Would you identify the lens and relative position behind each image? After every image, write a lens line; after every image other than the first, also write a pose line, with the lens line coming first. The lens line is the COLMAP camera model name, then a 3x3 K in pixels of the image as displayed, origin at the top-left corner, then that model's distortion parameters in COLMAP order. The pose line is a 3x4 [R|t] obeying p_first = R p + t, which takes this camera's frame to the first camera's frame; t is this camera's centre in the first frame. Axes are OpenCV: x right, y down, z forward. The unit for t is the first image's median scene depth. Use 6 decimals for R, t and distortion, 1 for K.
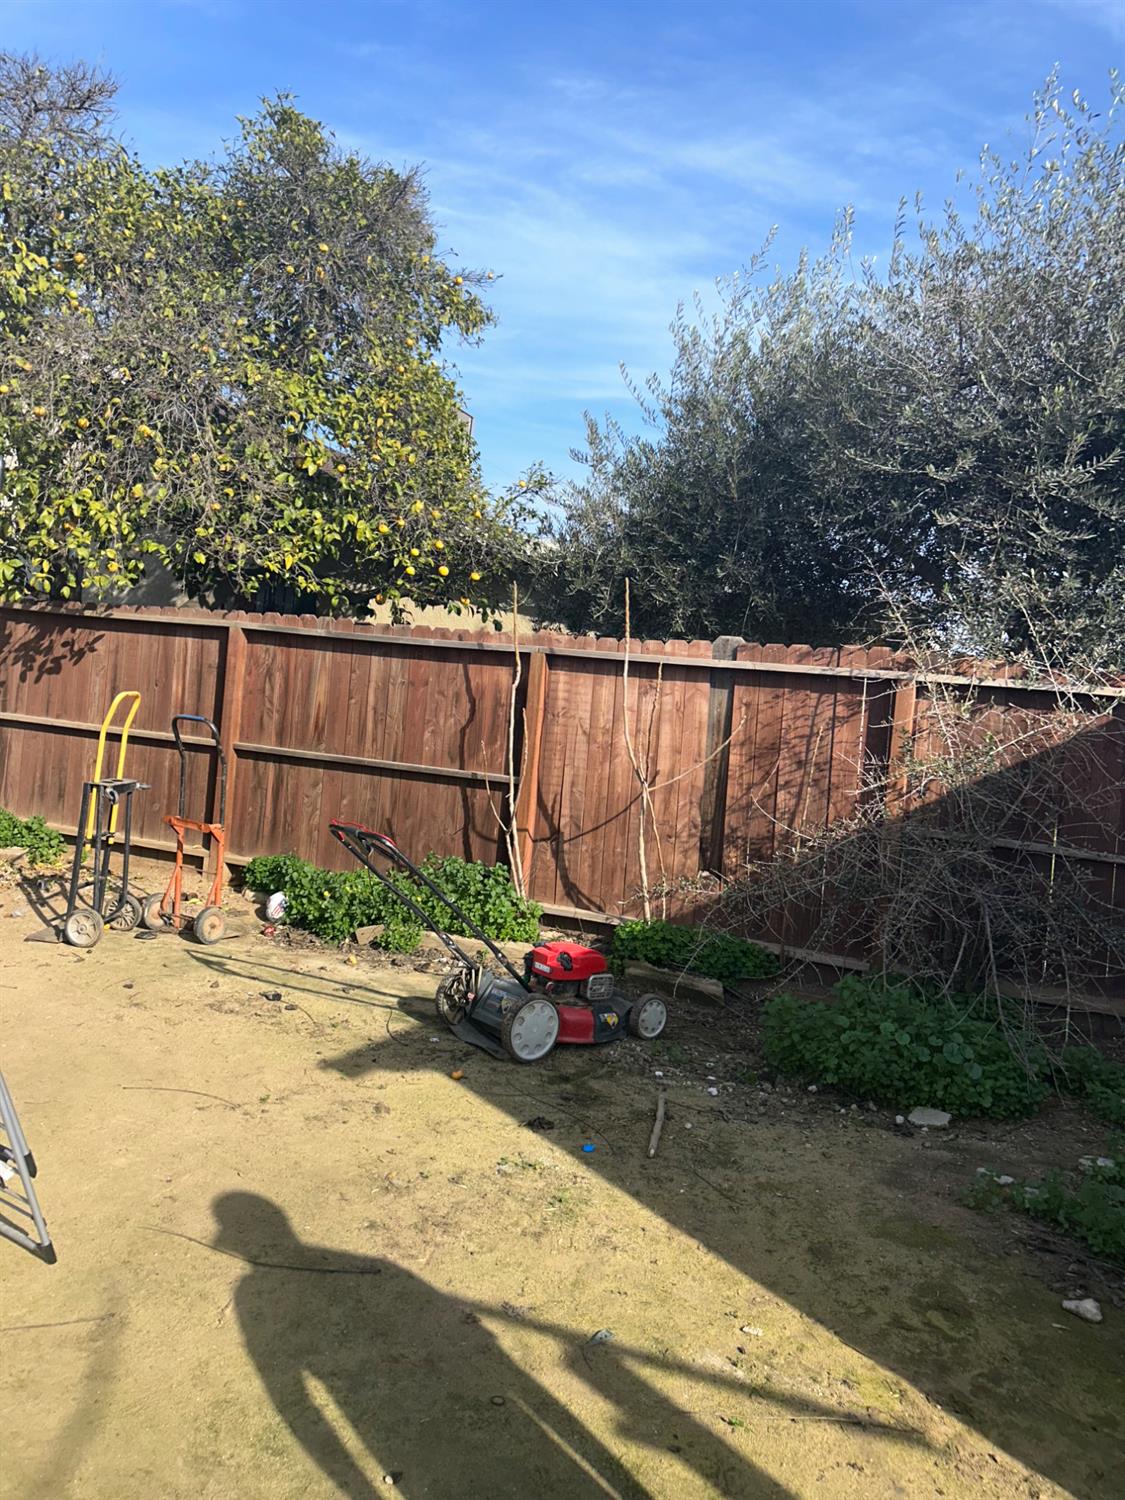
lens RADIAL K [[1139.0, 0, 562.5], [0, 1139.0, 750.0], [0, 0, 1]] dist [0.103276, -0.177704]
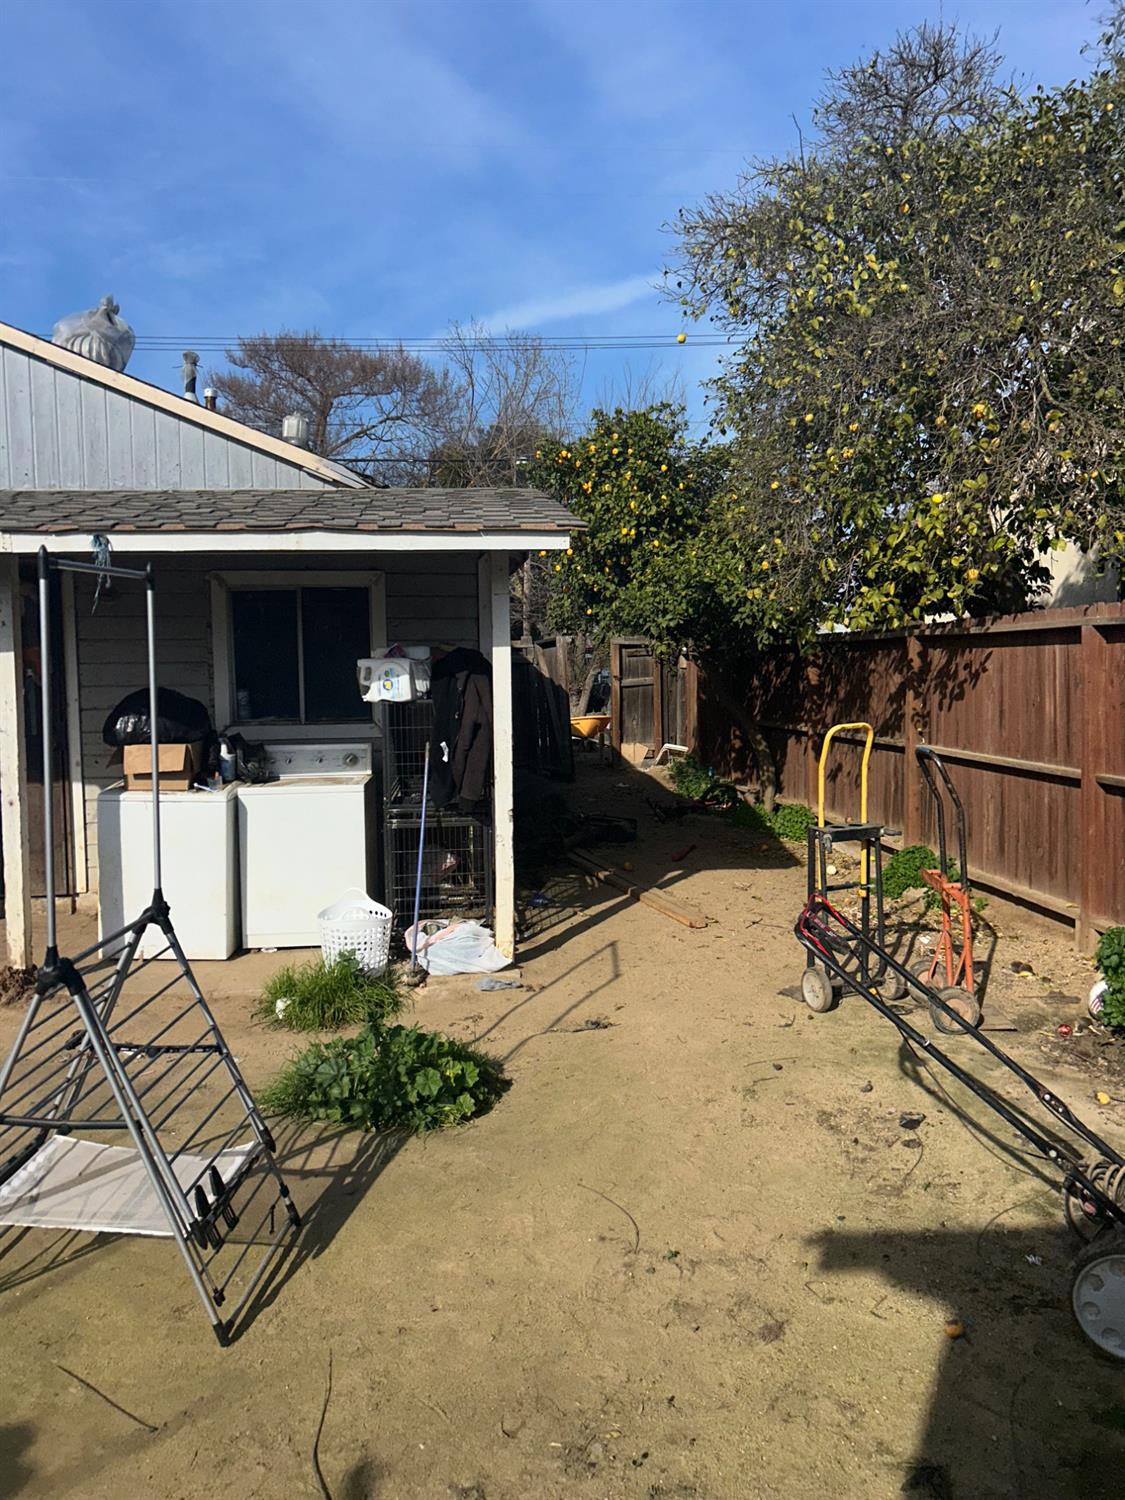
lens RADIAL K [[1138.8, 0, 562.5], [0, 1138.8, 750.0], [0, 0, 1]] dist [0.033682, 0.000972]
pose [[0.466811, -0.034135, -0.883698, 0.229892], [0.022795, 0.999387, -0.026562, -0.010663], [0.884064, -0.007745, 0.467303, 0.328714]]
